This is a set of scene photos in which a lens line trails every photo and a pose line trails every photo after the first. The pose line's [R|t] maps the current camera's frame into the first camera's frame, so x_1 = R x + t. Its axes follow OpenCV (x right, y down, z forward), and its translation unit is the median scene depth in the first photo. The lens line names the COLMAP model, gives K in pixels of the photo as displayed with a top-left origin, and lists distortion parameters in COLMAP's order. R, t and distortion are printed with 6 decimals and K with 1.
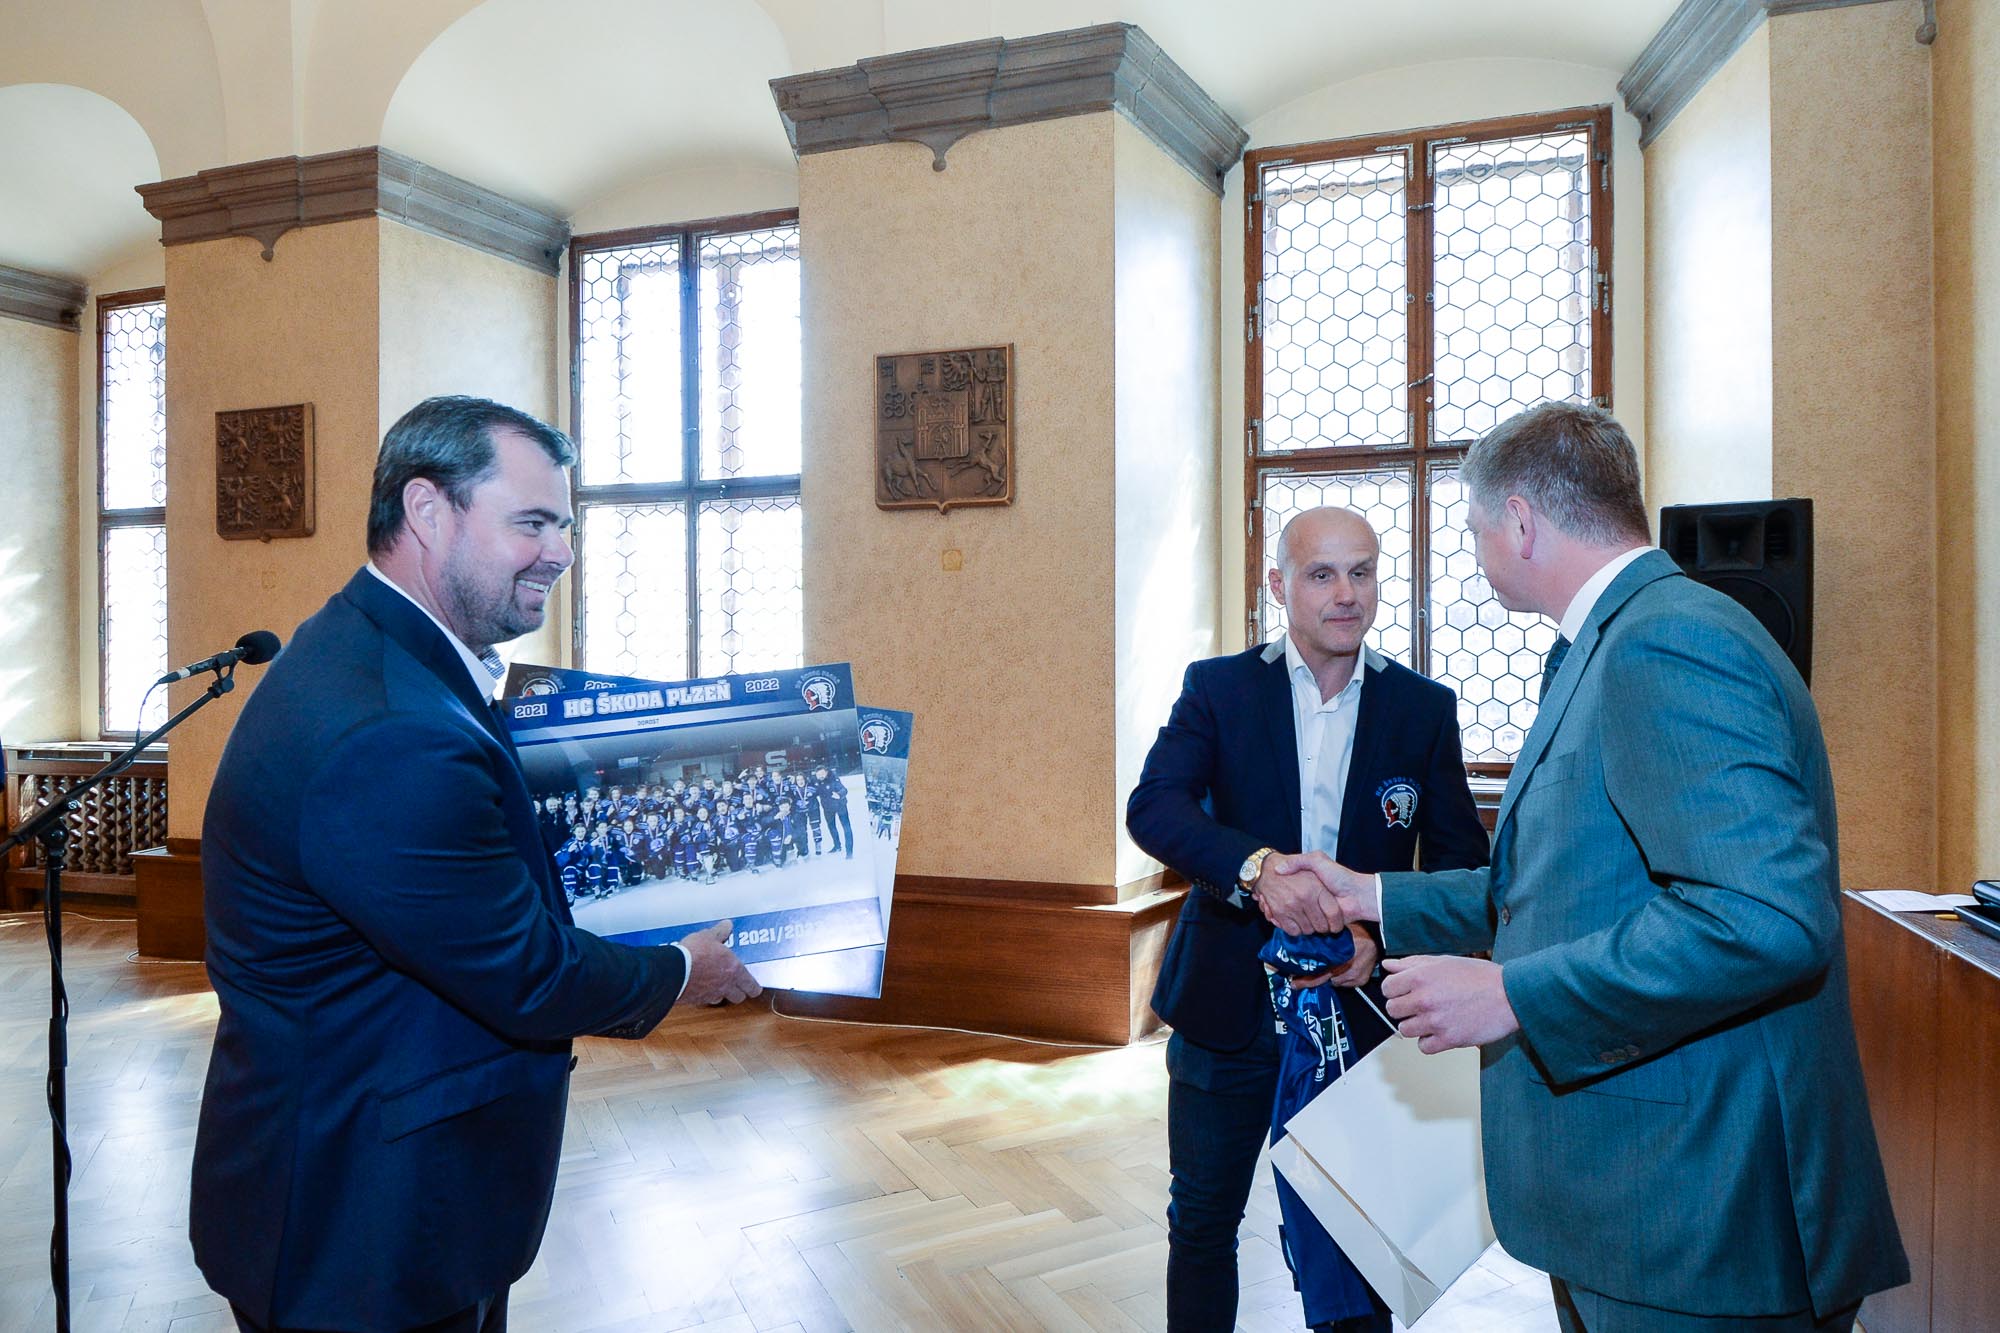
lens RADIAL K [[1200.6, 0, 1000.4], [0, 1200.6, 666.4], [0, 0, 1]] dist [0.015990, -0.016837]
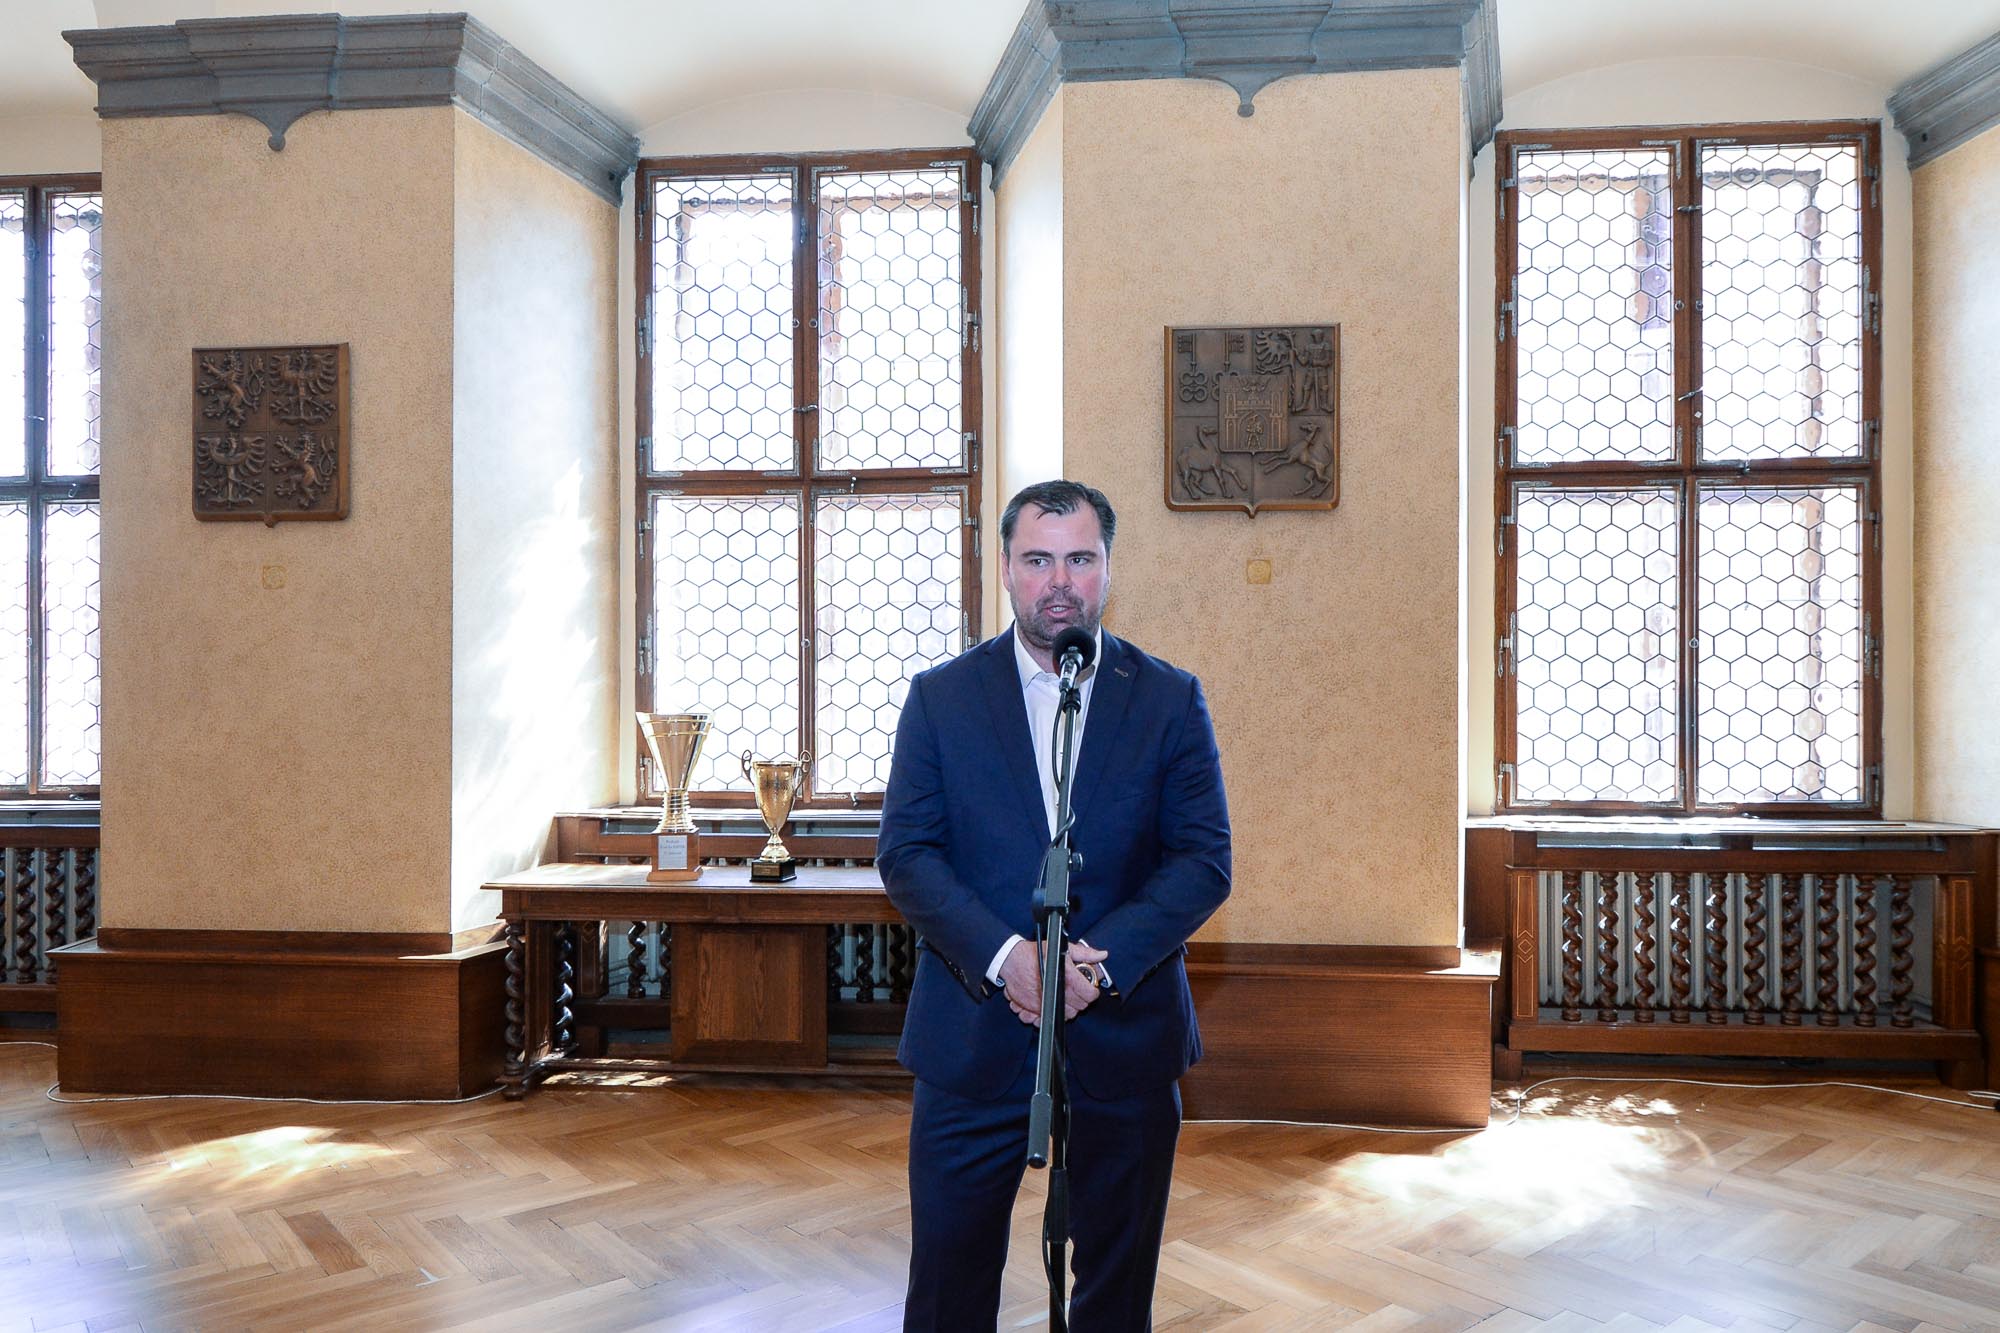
lens RADIAL K [[1351.3, 0, 1007.0], [0, 1351.3, 703.0], [0, 0, 1]] dist [0.012474, -0.017148]
pose [[0.975271, 0.005428, 0.220948, -0.411961], [-0.003900, 0.999965, -0.007354, 0.012141], [-0.220980, 0.006311, 0.975258, 0.098197]]
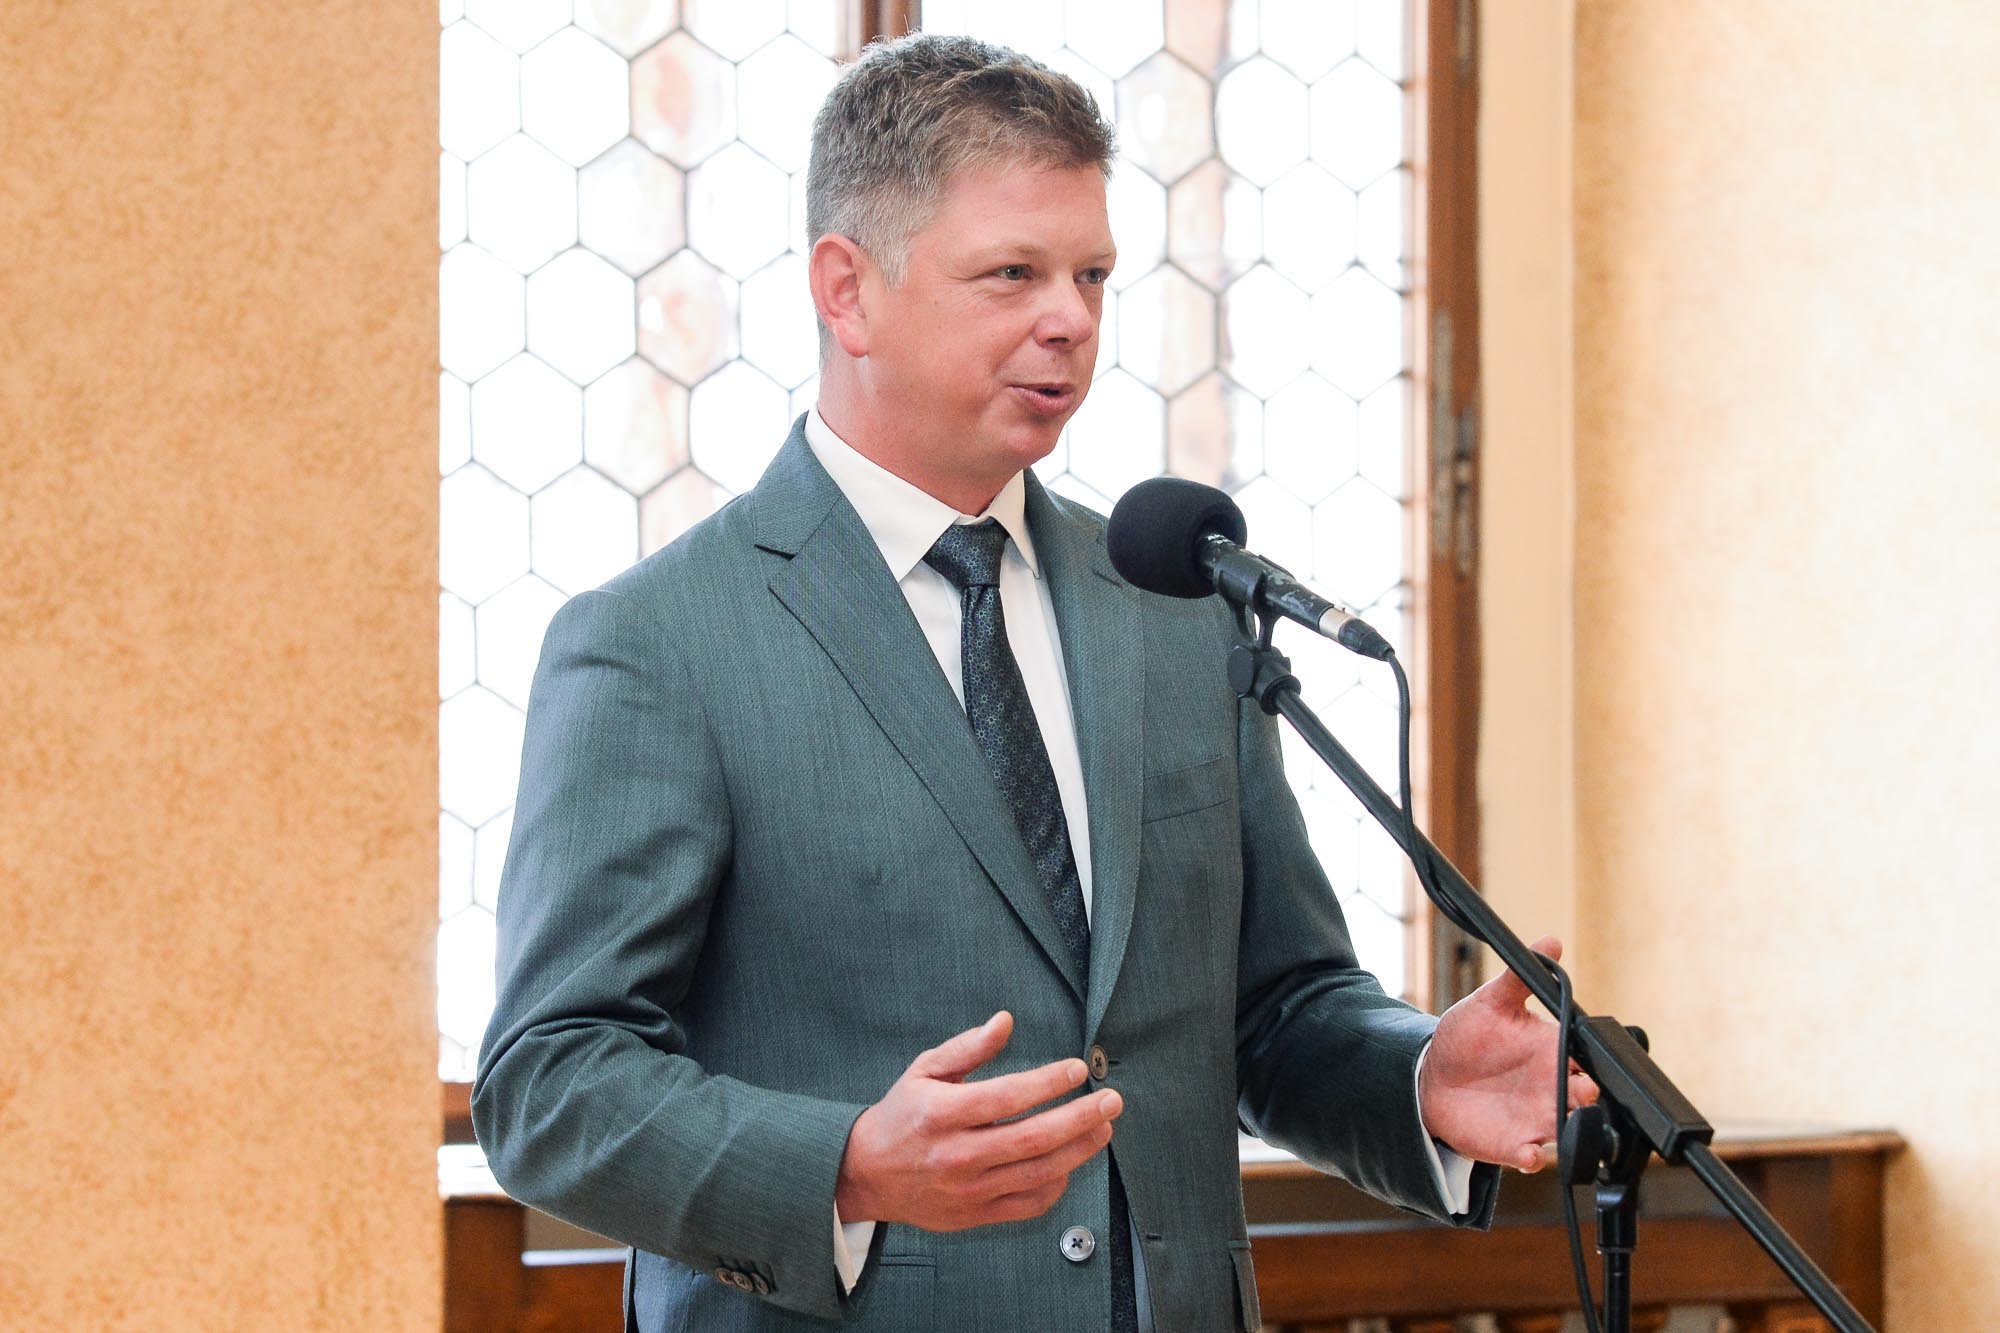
lens RADIAL K [[10264.1, 0, 1000.0], [0, 10264.1, 668.3], [0, 0, 1]] dist [0.291432, 0.000000]
pose [[0.600169, 0.003886, 0.799864, -1.240057], [0.001700, 0.999980, -0.006134, 0.014741], [-0.799872, 0.005041, 0.600150, -0.189752]]
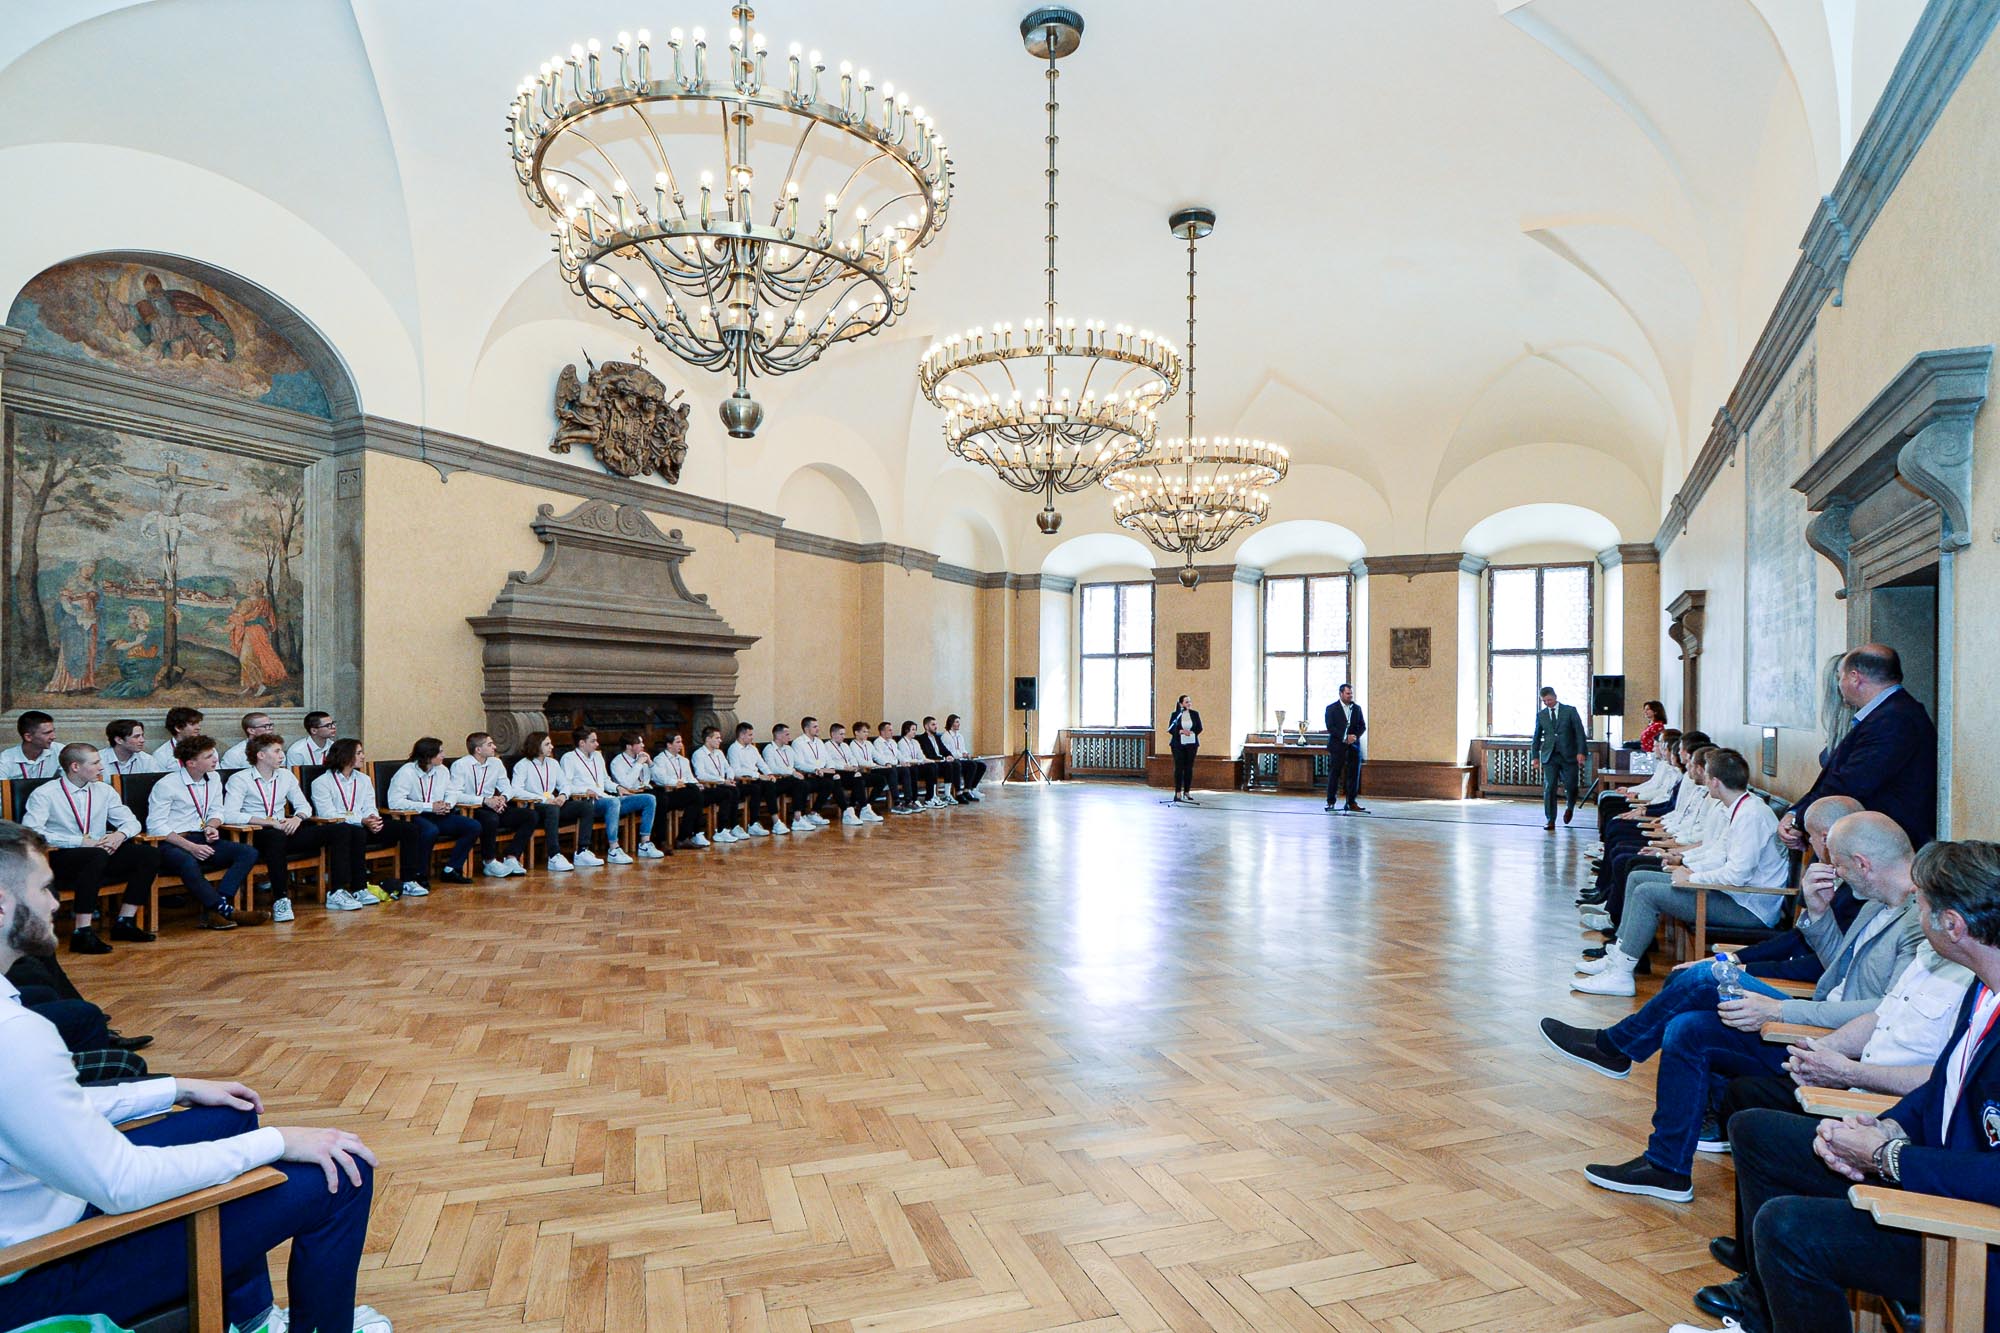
lens RADIAL K [[1062.2, 0, 986.2], [0, 1062.2, 695.0], [0, 0, 1]] dist [0.003331, 0.000365]
pose [[0.986404, 0.012564, -0.163855, -0.819557], [-0.015546, 0.999736, -0.016926, 0.039101], [0.163599, 0.019243, 0.986339, -2.587433]]
